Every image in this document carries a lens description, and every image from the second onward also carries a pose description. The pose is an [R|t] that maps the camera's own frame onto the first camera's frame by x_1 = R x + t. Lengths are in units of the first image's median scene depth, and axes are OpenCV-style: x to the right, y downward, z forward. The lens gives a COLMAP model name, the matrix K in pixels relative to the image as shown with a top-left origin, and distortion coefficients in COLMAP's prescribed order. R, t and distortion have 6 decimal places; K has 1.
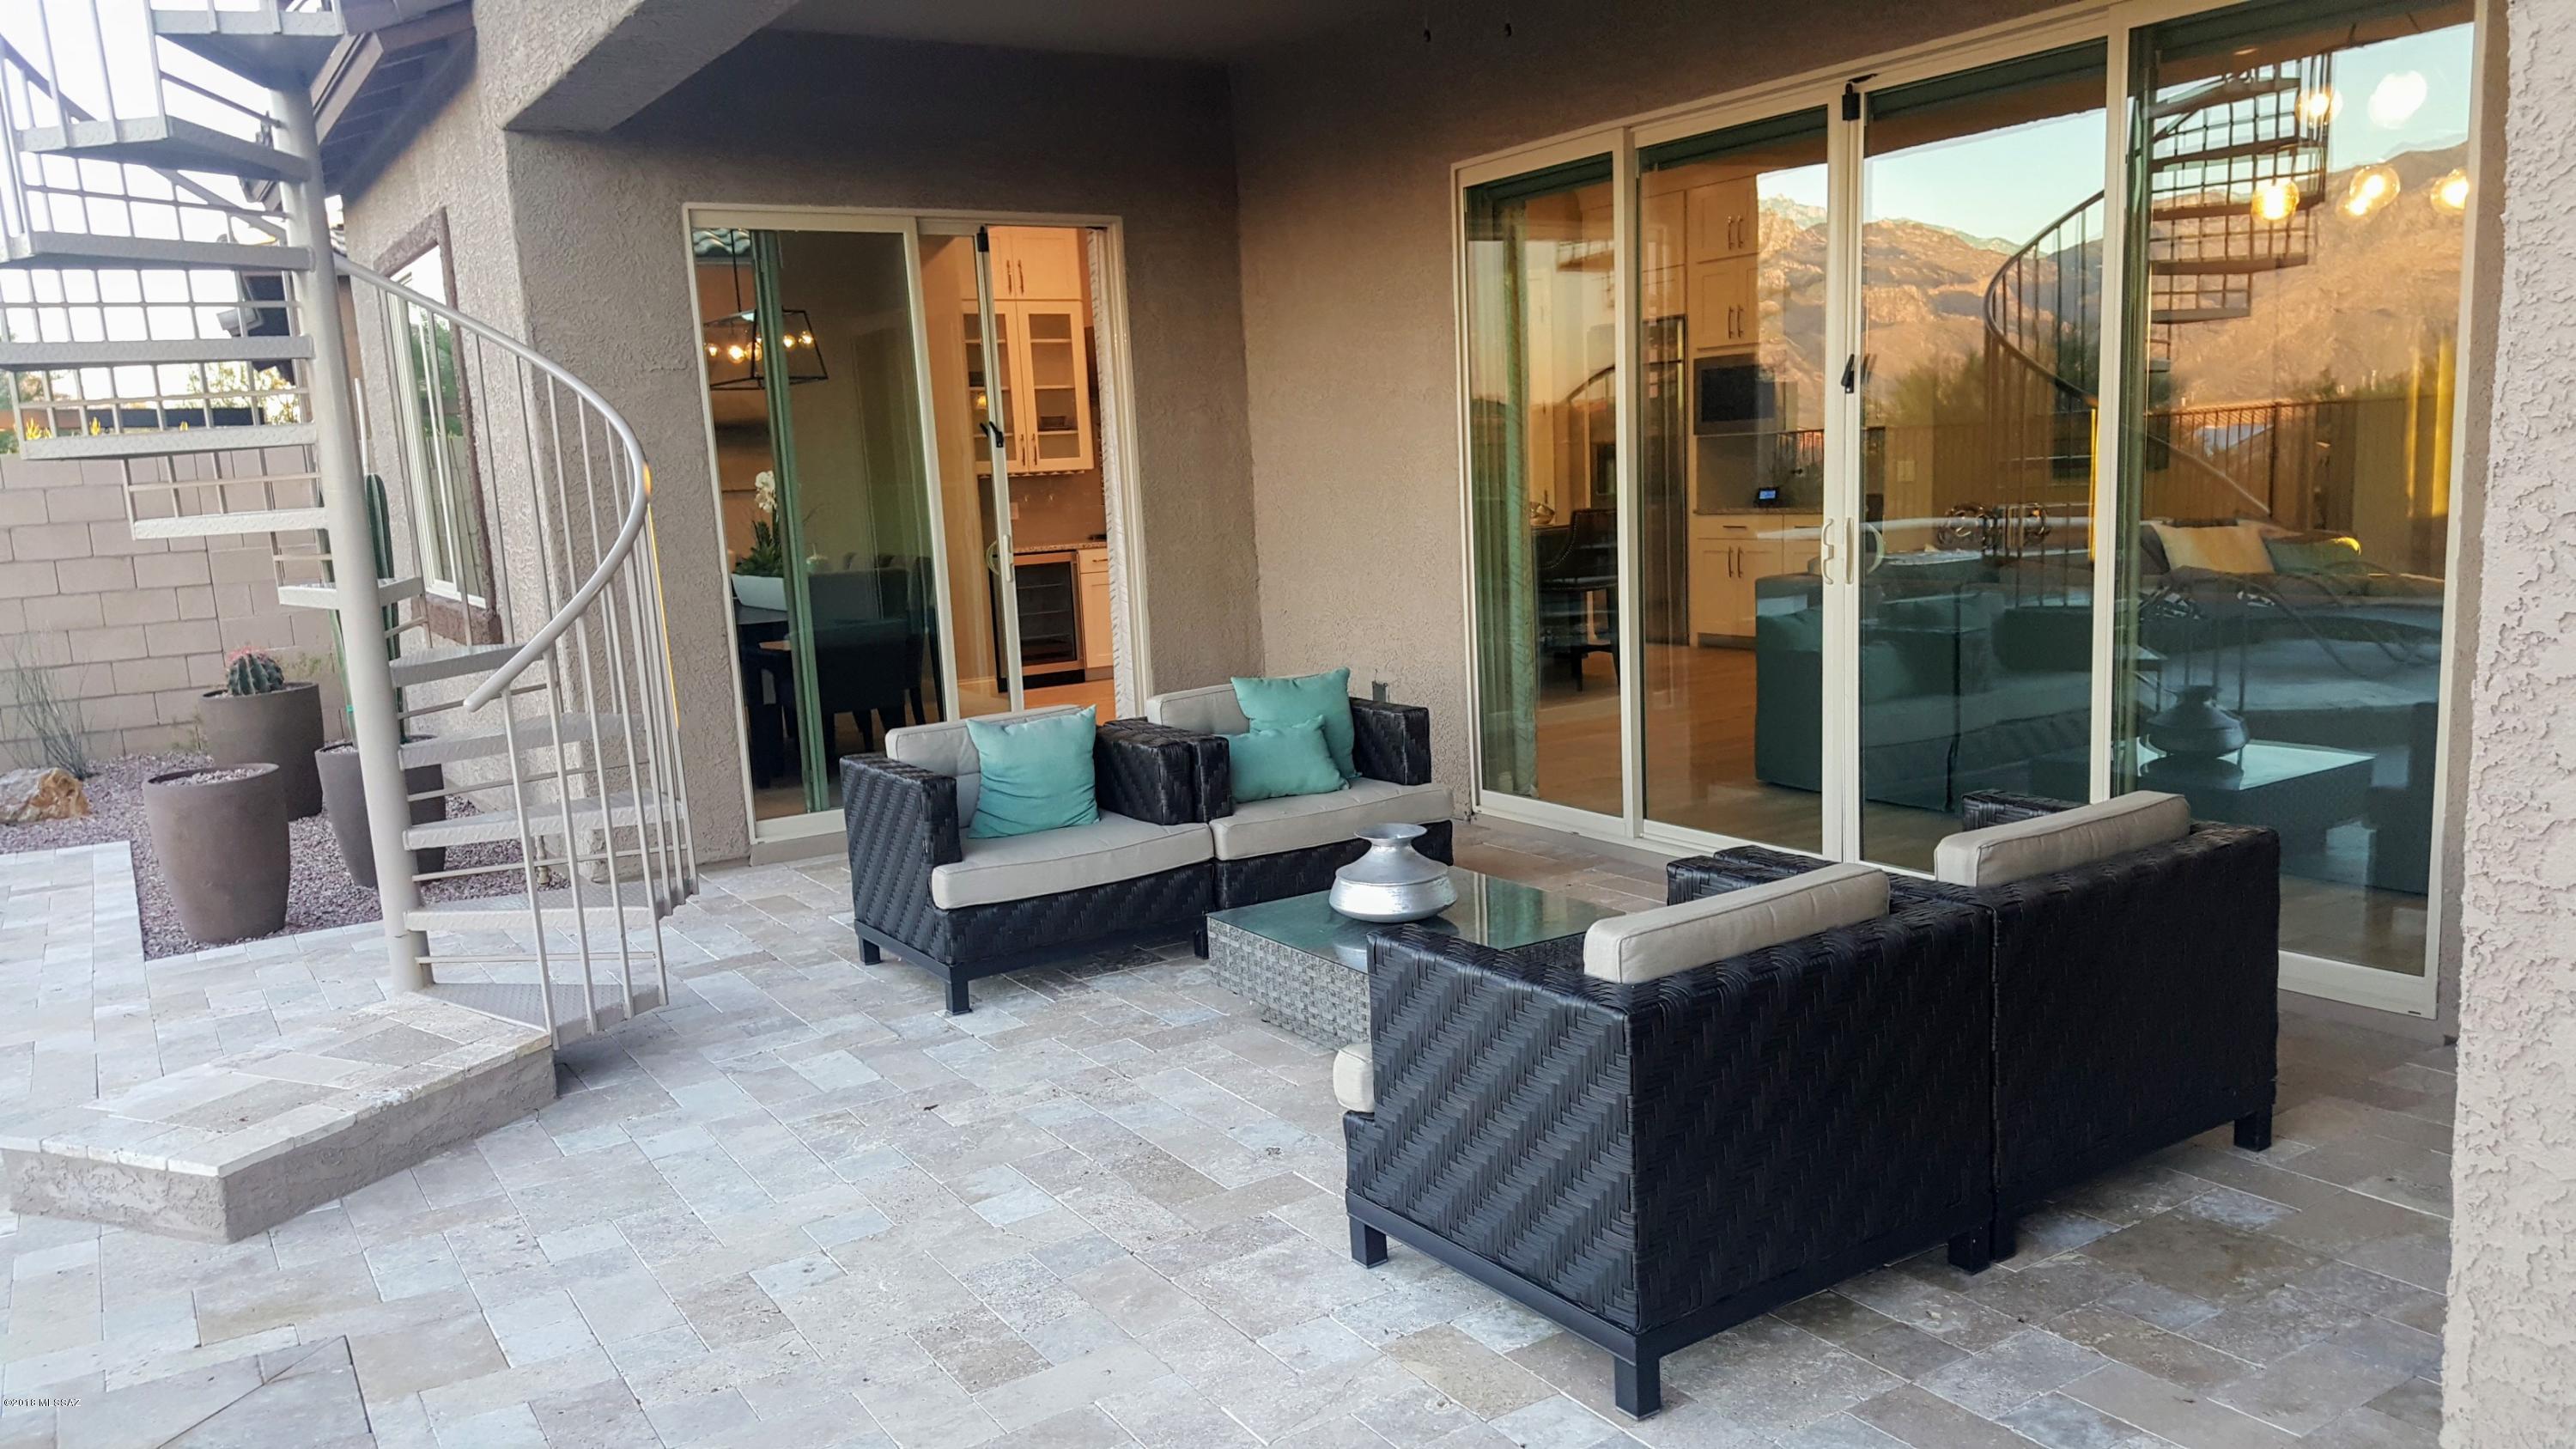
lens RADIAL K [[1915.7, 0, 1285.7], [0, 1915.7, 735.9], [0, 0, 1]] dist [0.083709, -0.085854]
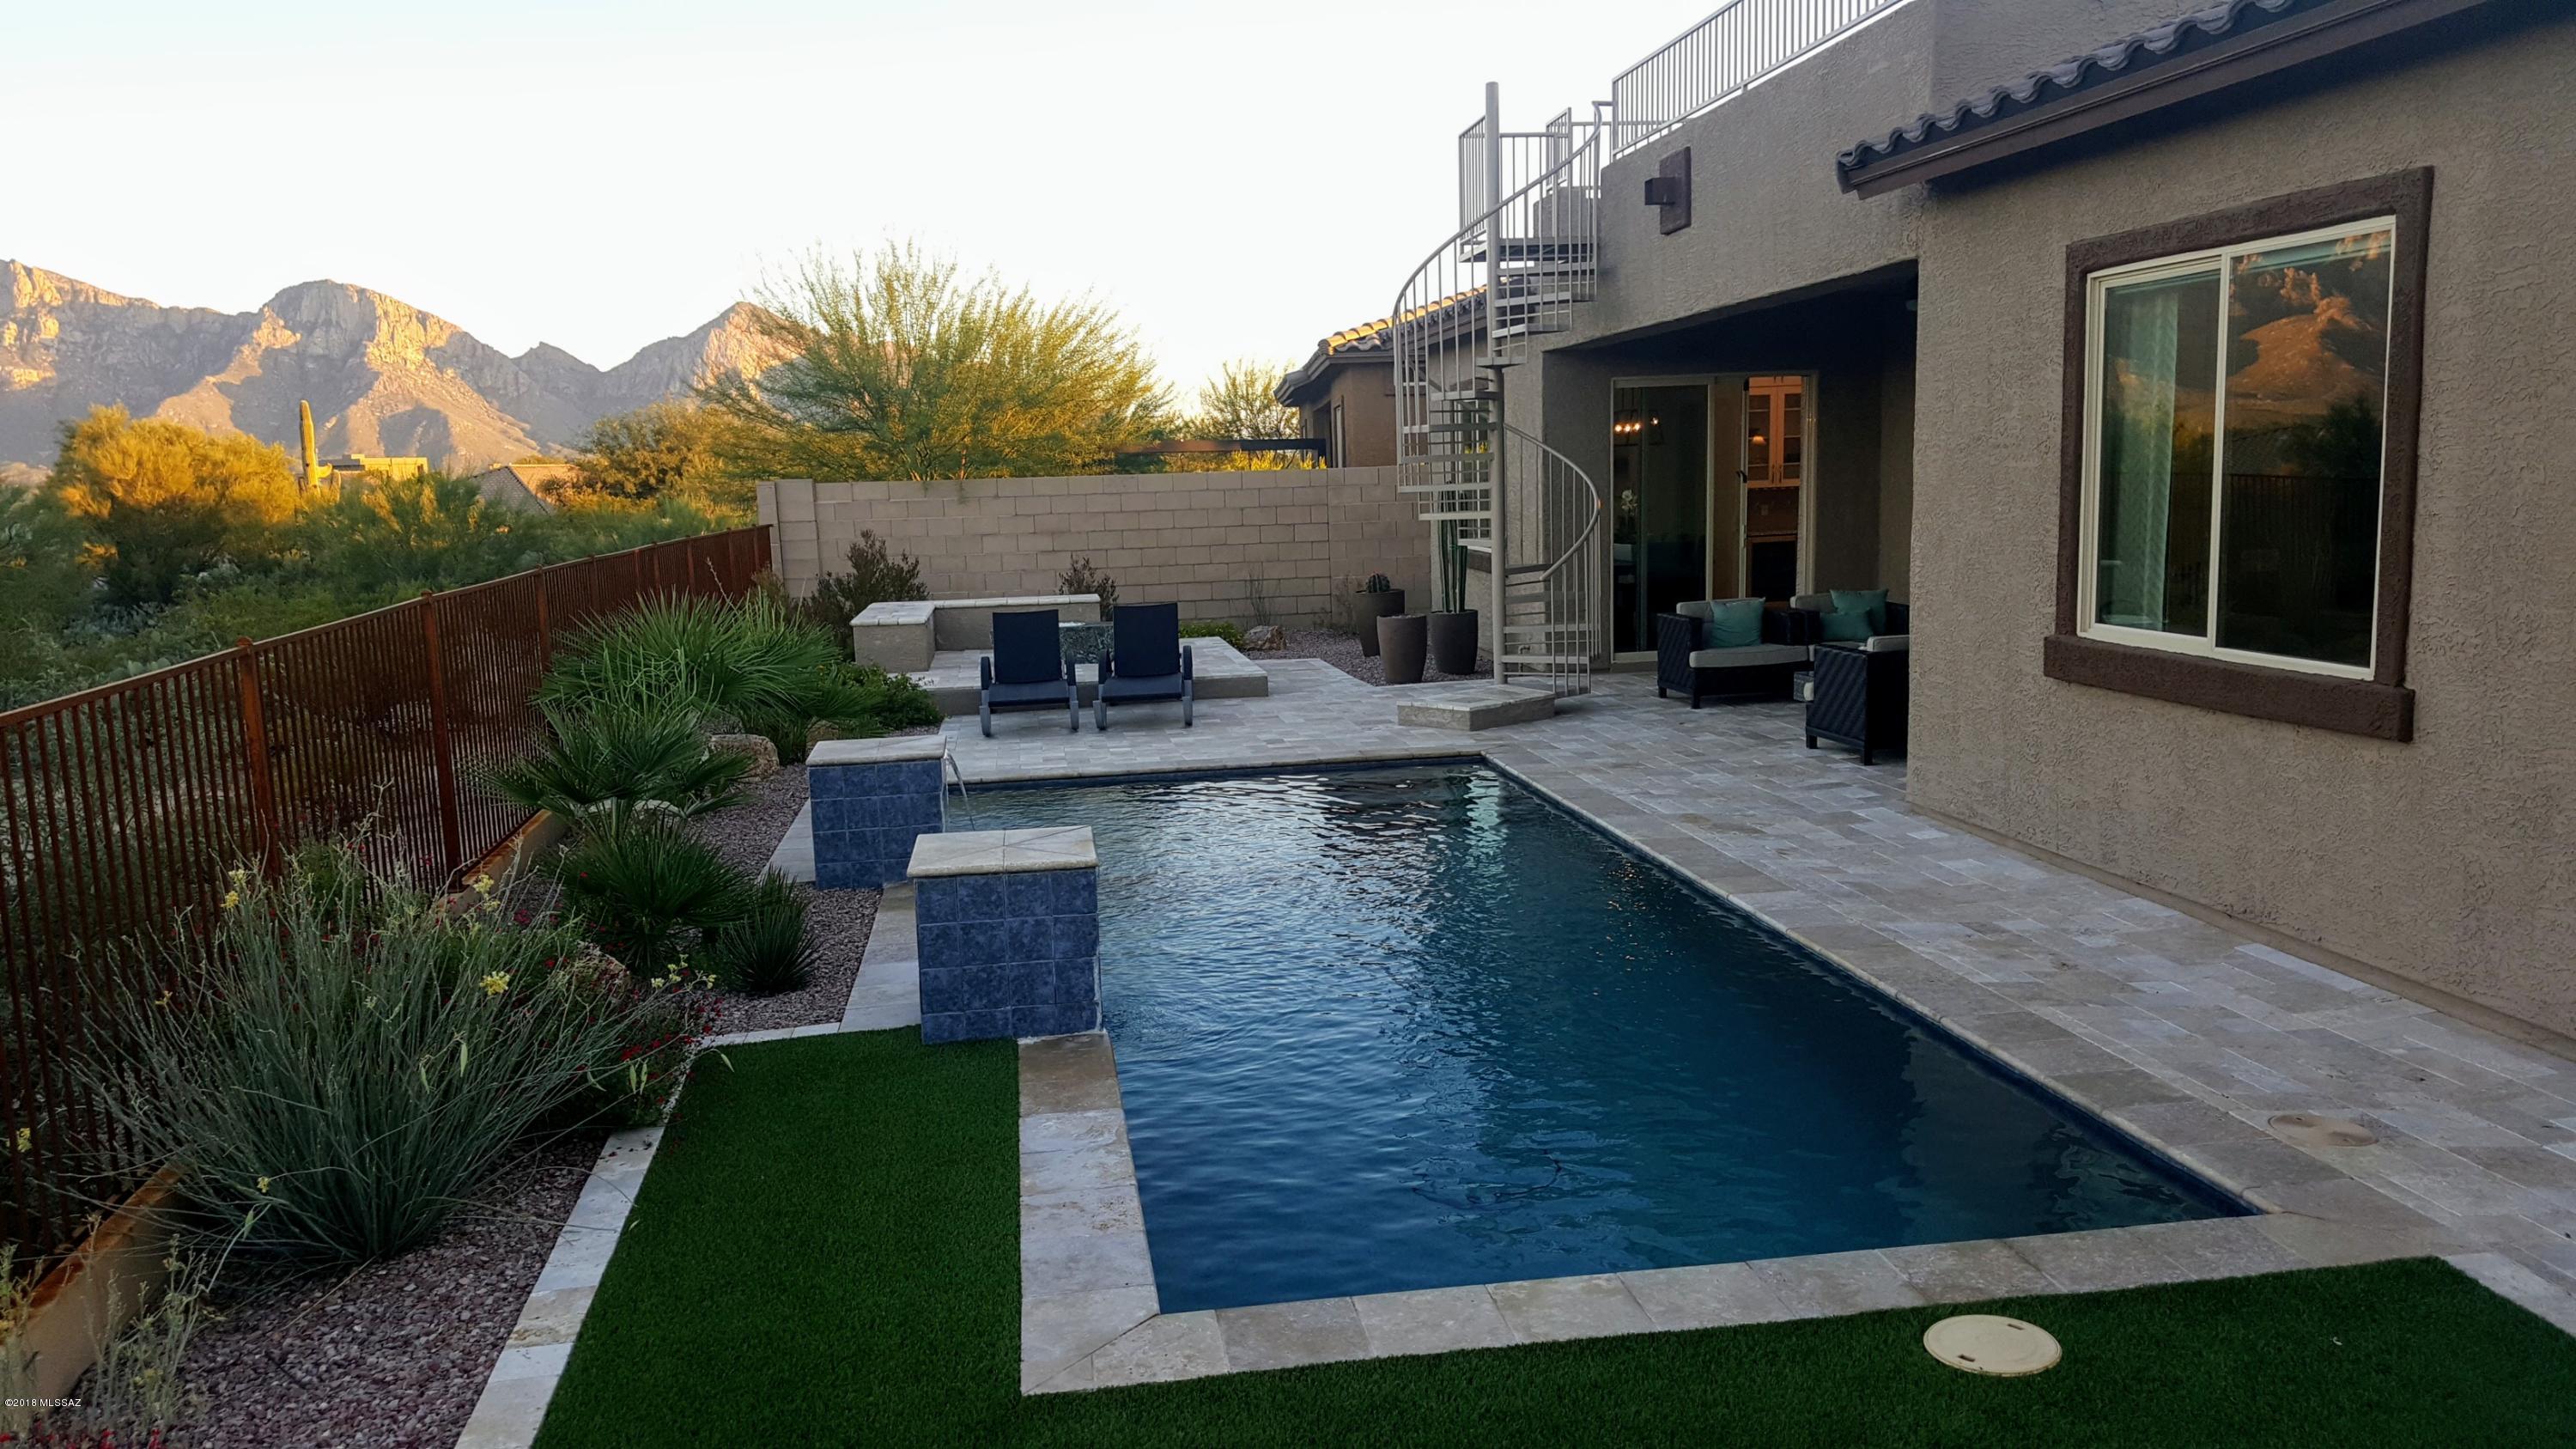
lens RADIAL K [[1915.7, 0, 1267.0], [0, 1915.7, 738.1], [0, 0, 1]] dist [0.083709, -0.085854]
pose [[0.912493, 0.074959, -0.402166, 0.310307], [-0.071312, 0.997164, 0.024058, 0.144690], [0.402829, 0.006726, 0.915251, -1.433836]]
